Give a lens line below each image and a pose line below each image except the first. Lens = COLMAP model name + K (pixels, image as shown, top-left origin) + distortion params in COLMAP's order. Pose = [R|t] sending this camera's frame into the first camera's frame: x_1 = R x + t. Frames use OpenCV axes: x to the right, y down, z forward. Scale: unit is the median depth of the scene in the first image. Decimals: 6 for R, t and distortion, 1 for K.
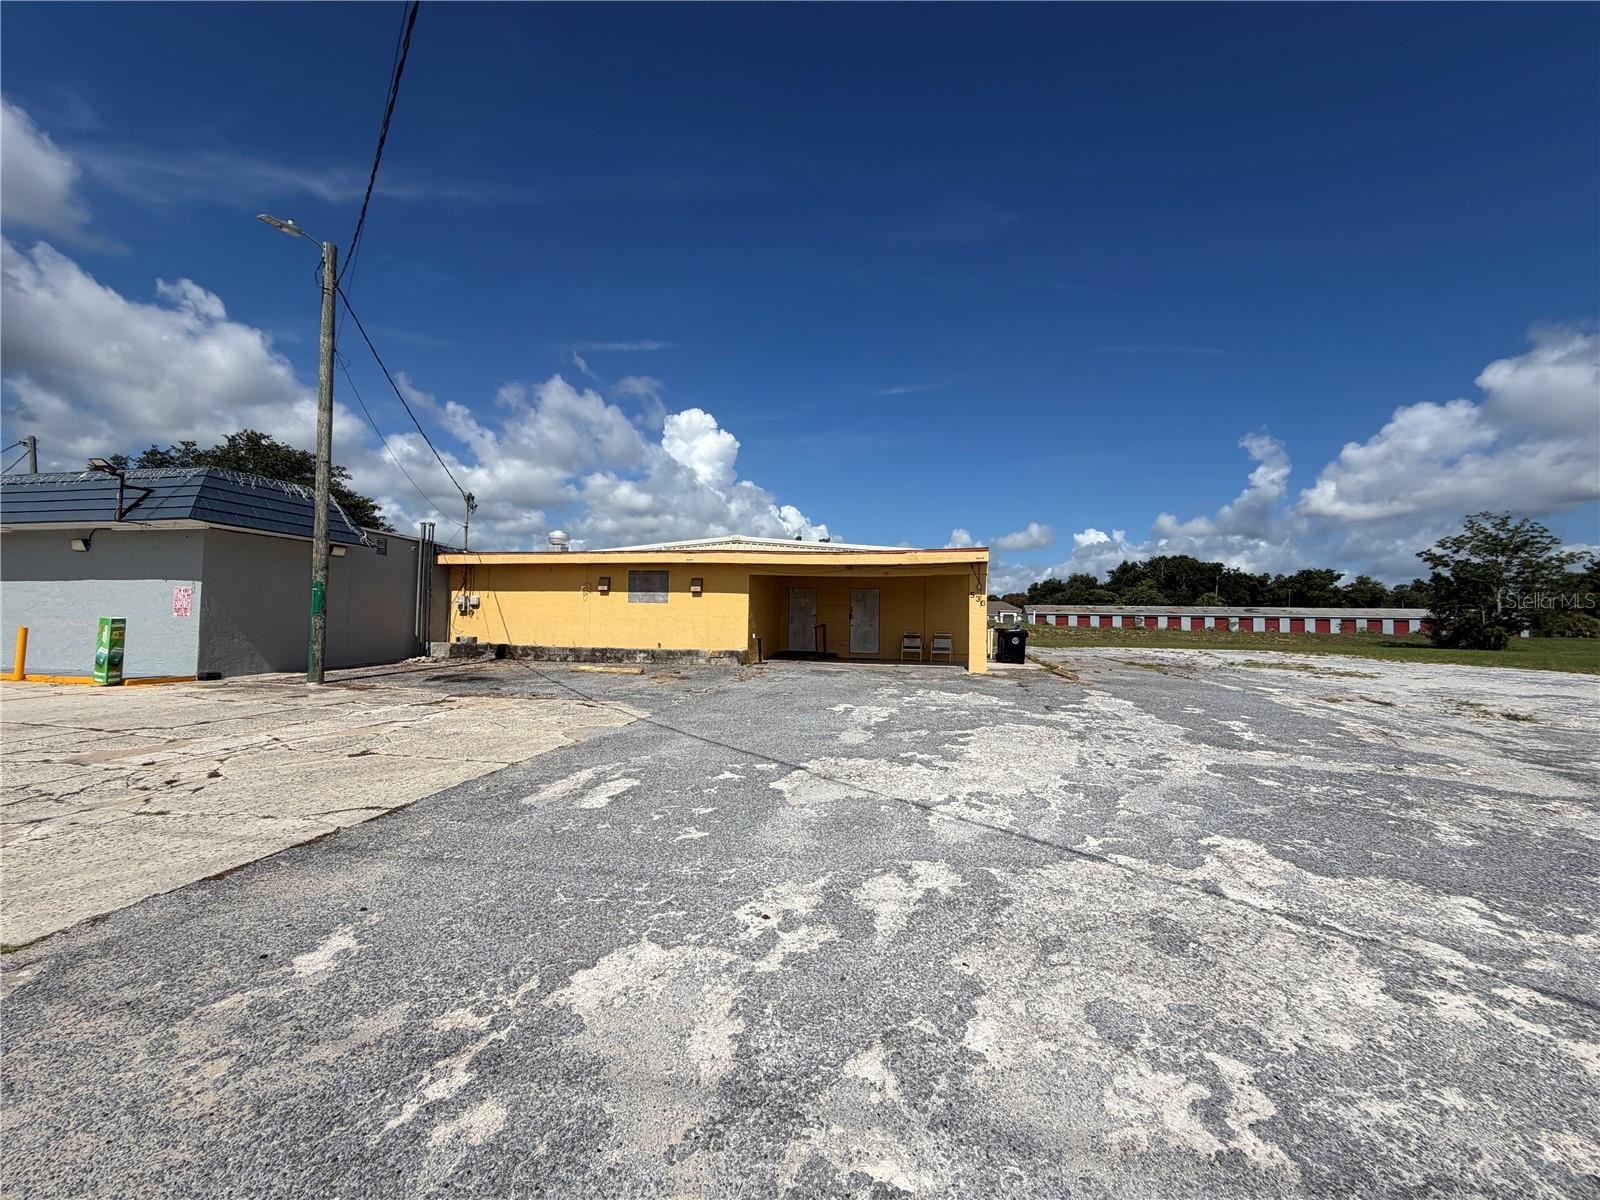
lens RADIAL K [[641.4, 0, 788.0], [0, 641.4, 598.6], [0, 0, 1]] dist [-0.001099, 0.000257]
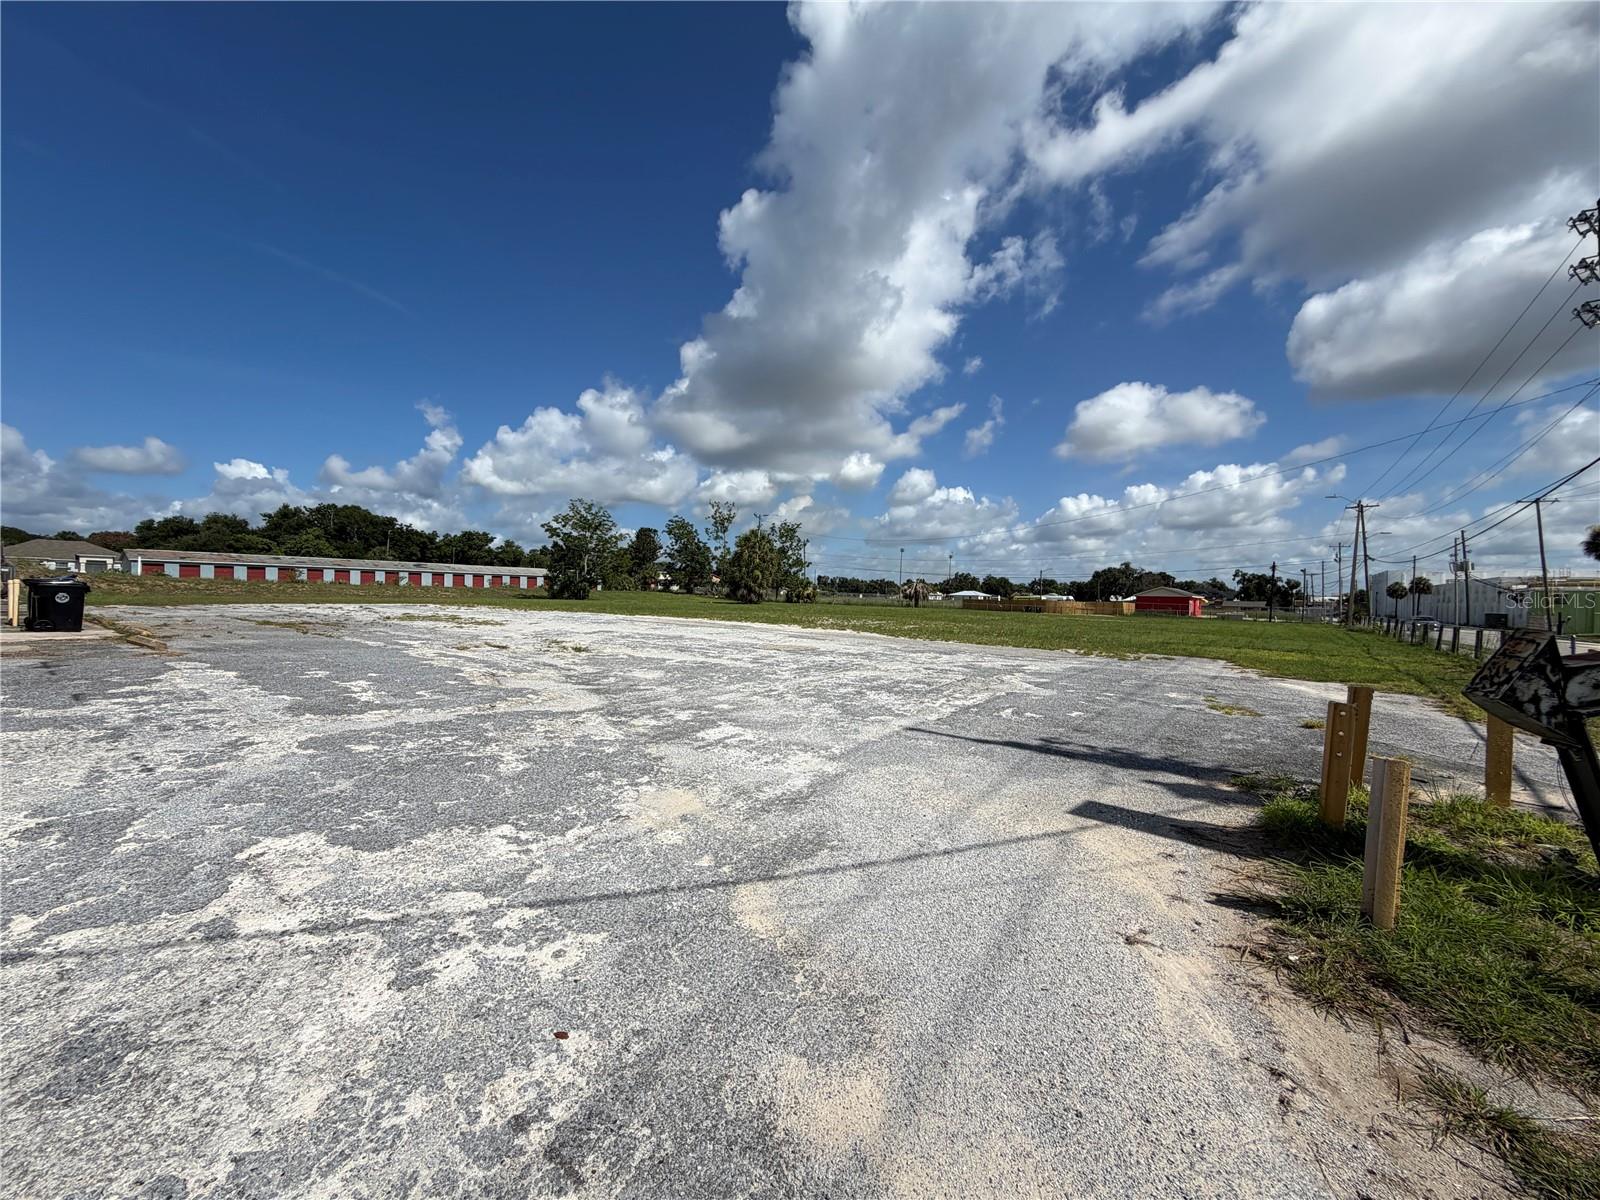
lens RADIAL K [[641.4, 0, 788.0], [0, 641.4, 598.6], [0, 0, 1]] dist [-0.001099, 0.000257]
pose [[0.421431, -0.015204, 0.906733, 0.111908], [-0.049494, 0.997984, 0.039738, 0.003443], [-0.905509, -0.061624, 0.419828, 0.048205]]
